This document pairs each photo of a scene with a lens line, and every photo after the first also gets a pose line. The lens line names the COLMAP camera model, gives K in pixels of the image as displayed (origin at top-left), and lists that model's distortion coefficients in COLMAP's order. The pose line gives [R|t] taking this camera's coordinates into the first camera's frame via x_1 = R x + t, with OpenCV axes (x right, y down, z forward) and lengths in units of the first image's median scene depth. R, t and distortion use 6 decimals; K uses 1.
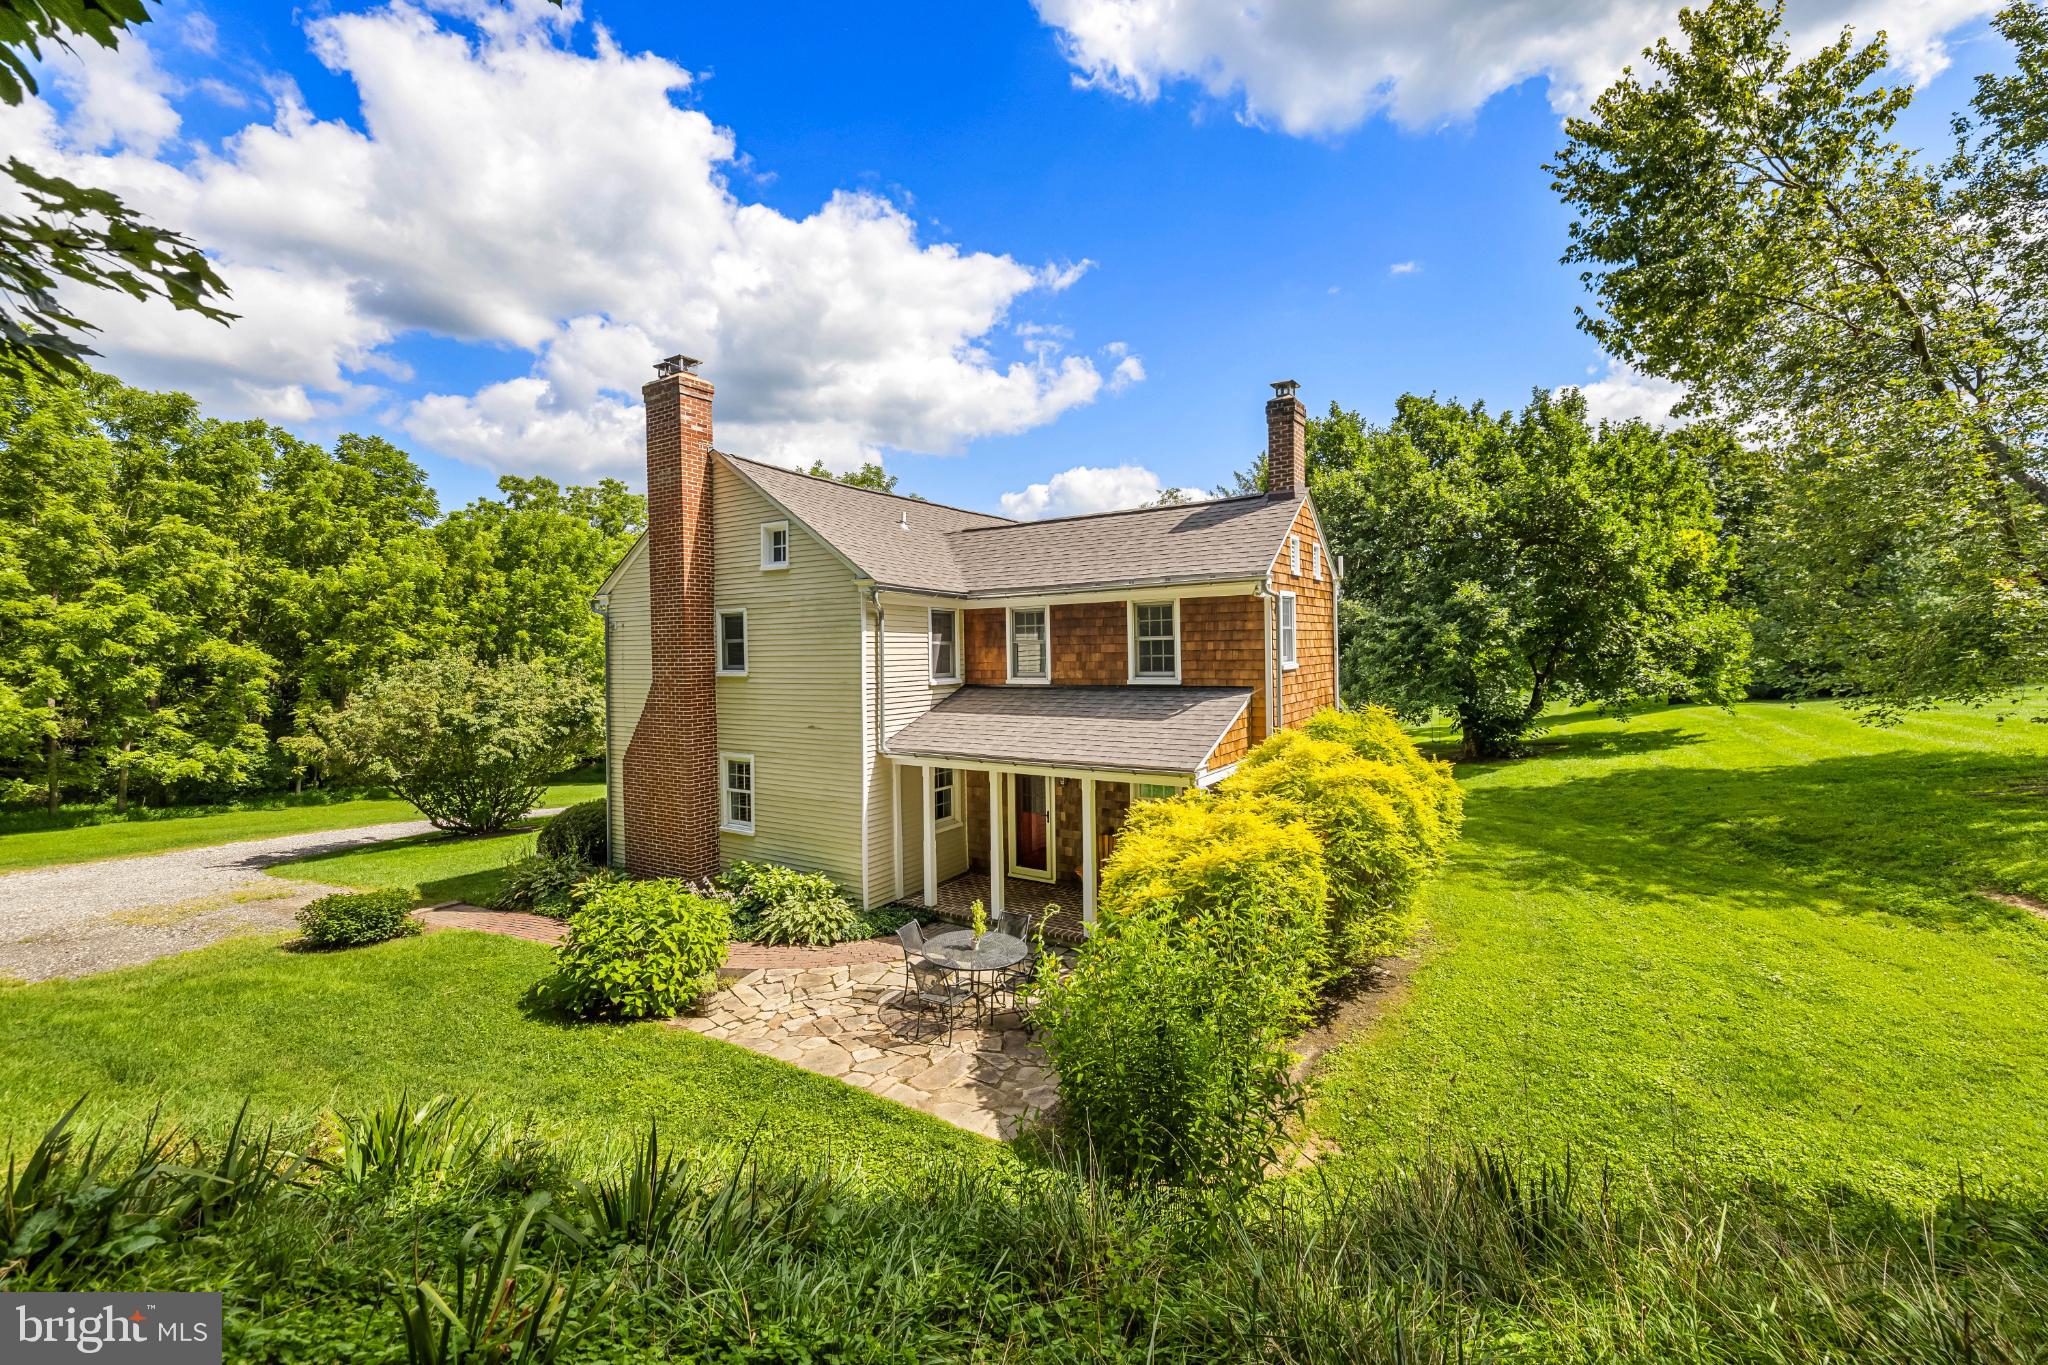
lens RADIAL K [[859.7, 0, 1023.8], [0, 859.7, 677.9], [0, 0, 1]] dist [0.000670, -0.001314]
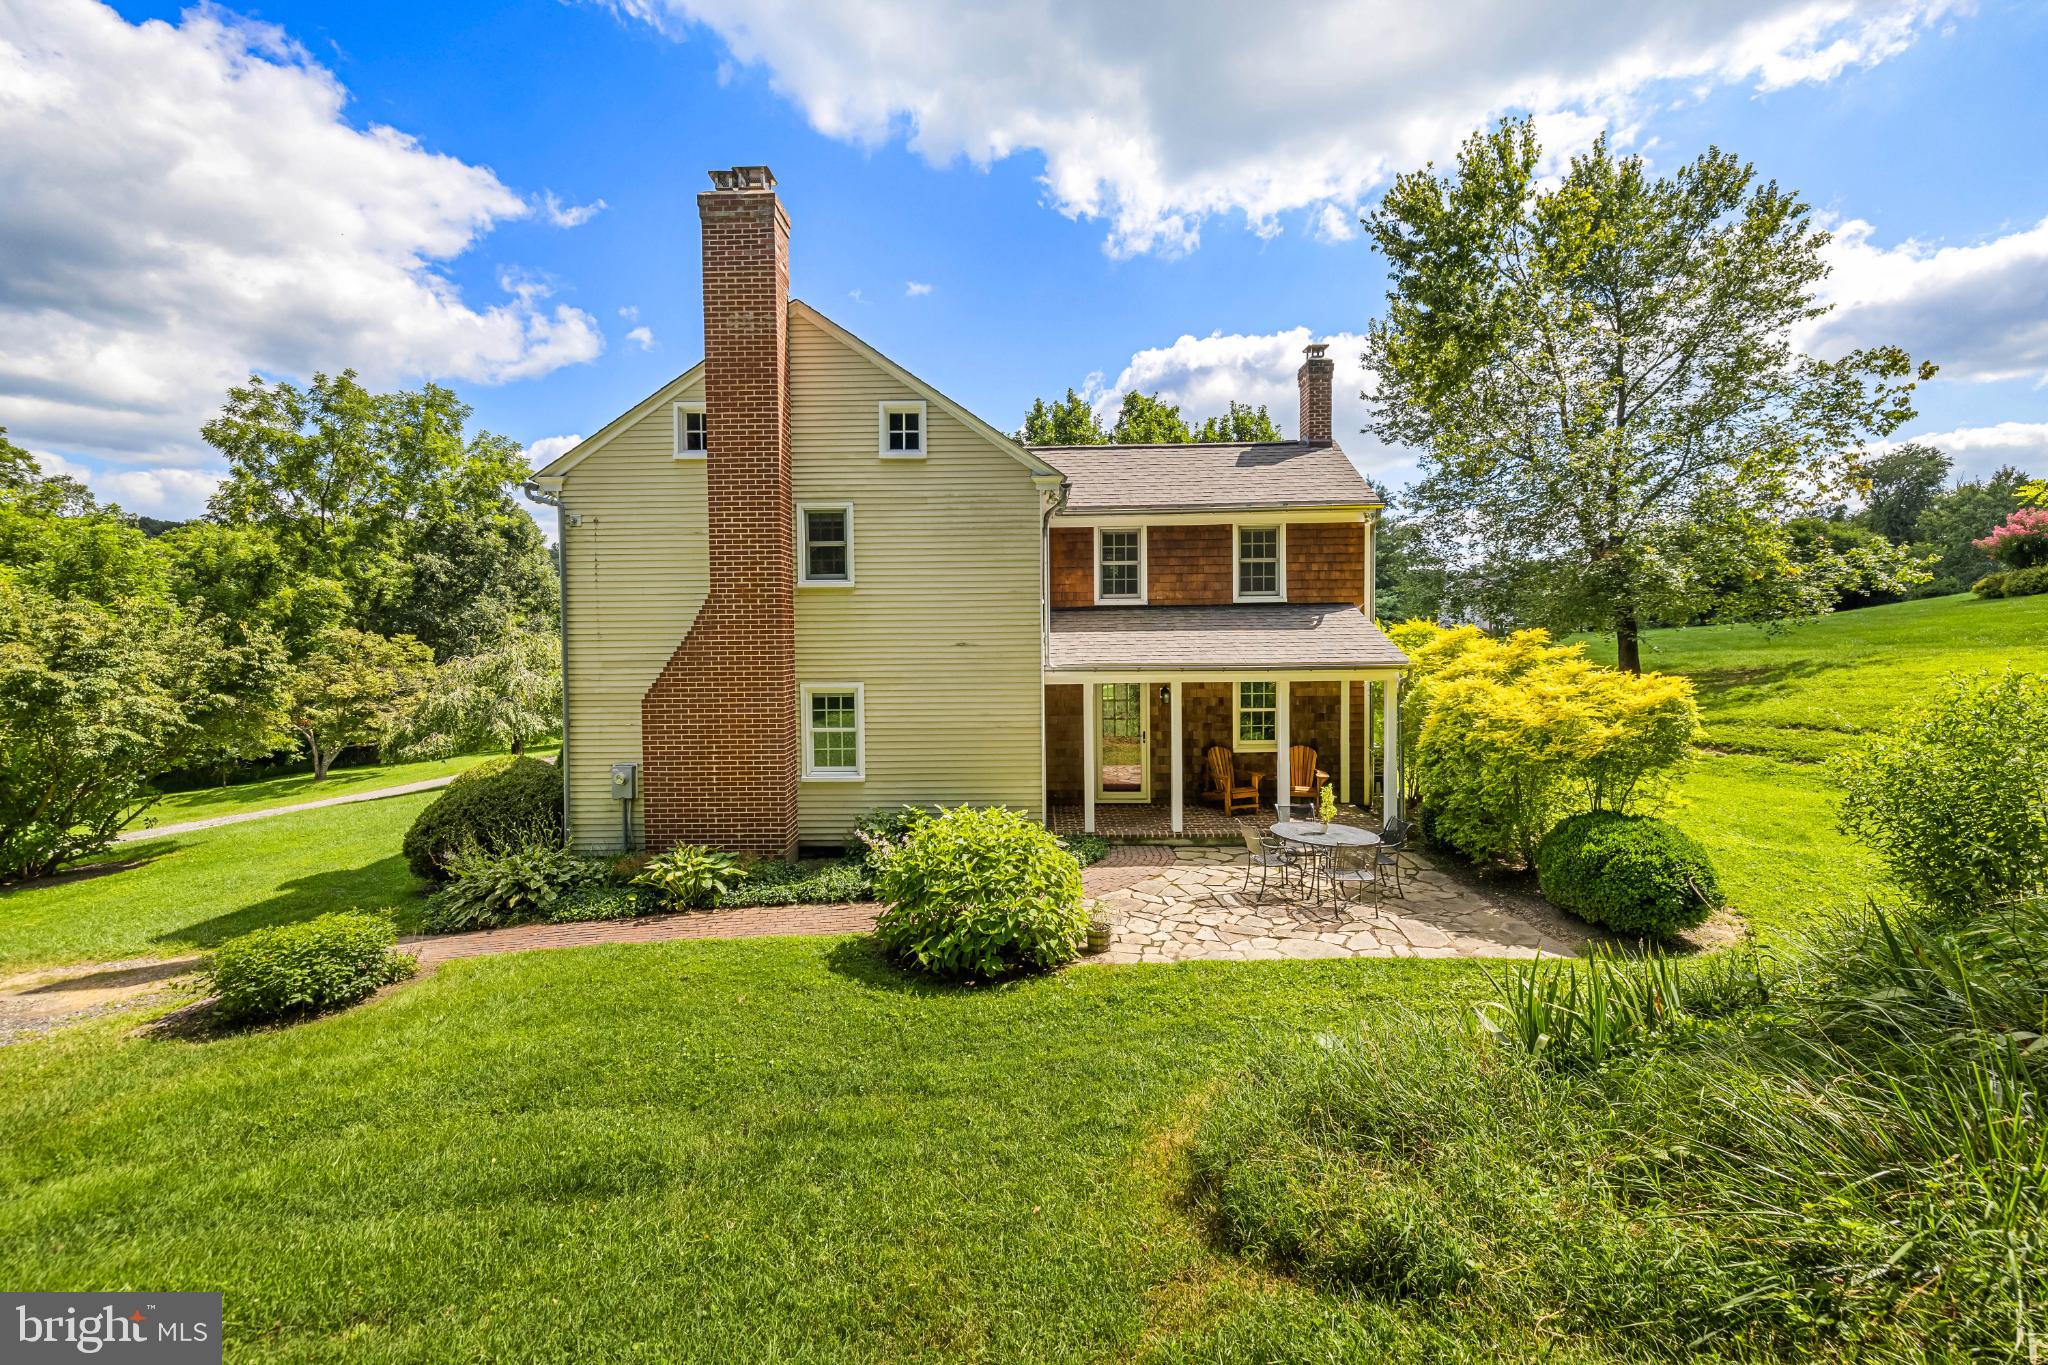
lens RADIAL K [[859.7, 0, 1018.2], [0, 859.7, 675.1], [0, 0, 1]] dist [0.000670, -0.001314]
pose [[0.845345, -0.017677, 0.533929, -0.622059], [0.016380, 0.999840, 0.007168, 0.078161], [-0.533970, 0.002687, 0.845499, 0.224827]]
